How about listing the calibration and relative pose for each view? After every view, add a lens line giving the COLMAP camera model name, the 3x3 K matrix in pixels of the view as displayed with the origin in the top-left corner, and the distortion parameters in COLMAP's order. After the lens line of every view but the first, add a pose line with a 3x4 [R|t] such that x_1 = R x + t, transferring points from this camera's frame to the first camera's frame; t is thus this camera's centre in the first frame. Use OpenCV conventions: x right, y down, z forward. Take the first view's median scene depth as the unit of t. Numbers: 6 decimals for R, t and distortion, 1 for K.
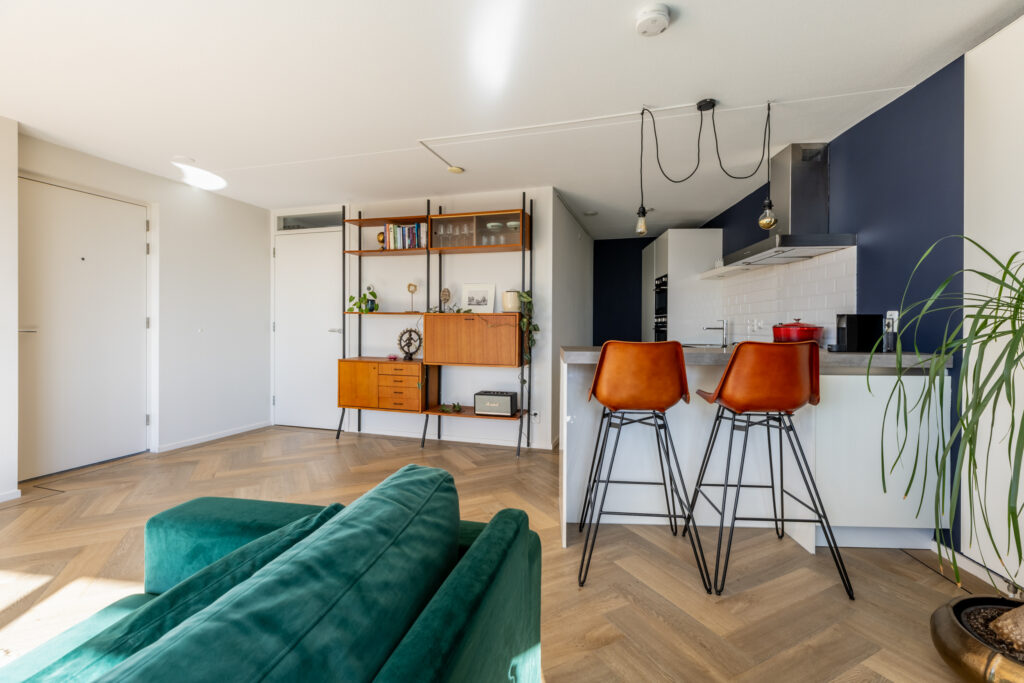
lens RADIAL K [[469.0, 0, 510.6], [0, 469.0, 333.3], [0, 0, 1]] dist [0.001743, -0.000877]
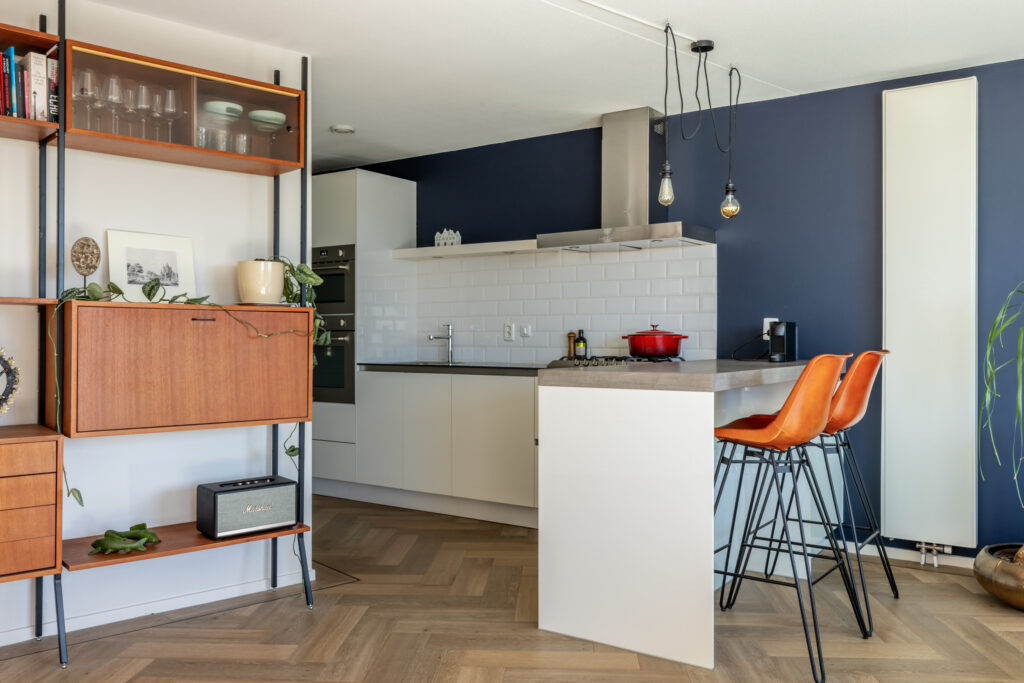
lens RADIAL K [[849.7, 0, 521.9], [0, 849.7, 345.4], [0, 0, 1]] dist [0.000025, -0.000615]
pose [[0.498590, -0.014747, 0.866712, -0.566492], [0.013910, 0.999863, 0.009011, -0.008466], [-0.866726, 0.007564, 0.498727, 0.339024]]
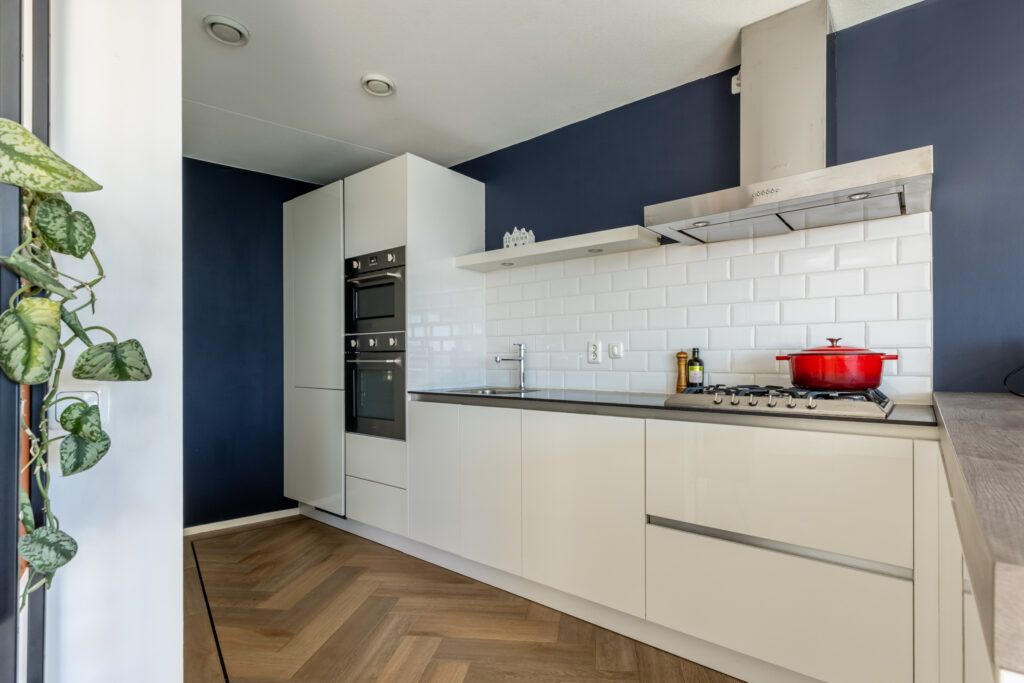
lens RADIAL K [[499.5, 0, 549.1], [0, 499.5, 355.1], [0, 0, 1]] dist [0.003219, 0.000090]
pose [[0.545763, -0.002338, 0.837936, -0.017726], [0.017467, 0.999811, -0.008586, -0.009562], [-0.837757, 0.019322, 0.545701, 0.700671]]
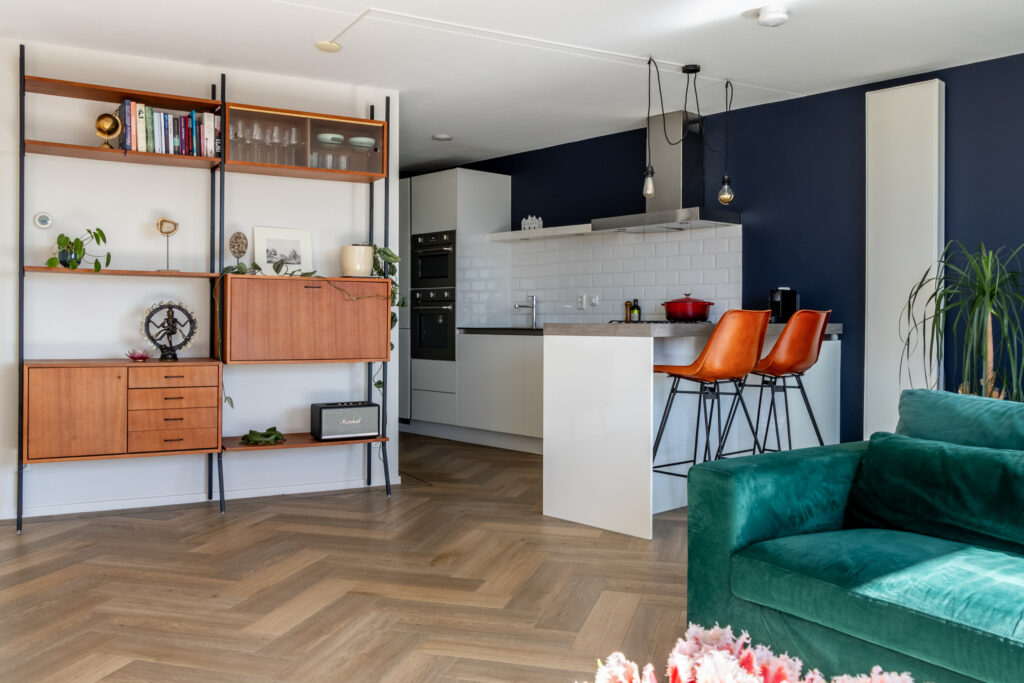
lens RADIAL K [[889.9, 0, 510.2], [0, 889.9, 336.8], [0, 0, 1]] dist [-0.024325, -0.011069]
pose [[0.680925, -0.018268, 0.732125, -0.707862], [0.010371, 0.999829, 0.015302, 0.018713], [-0.732279, -0.002827, 0.680998, 0.017692]]
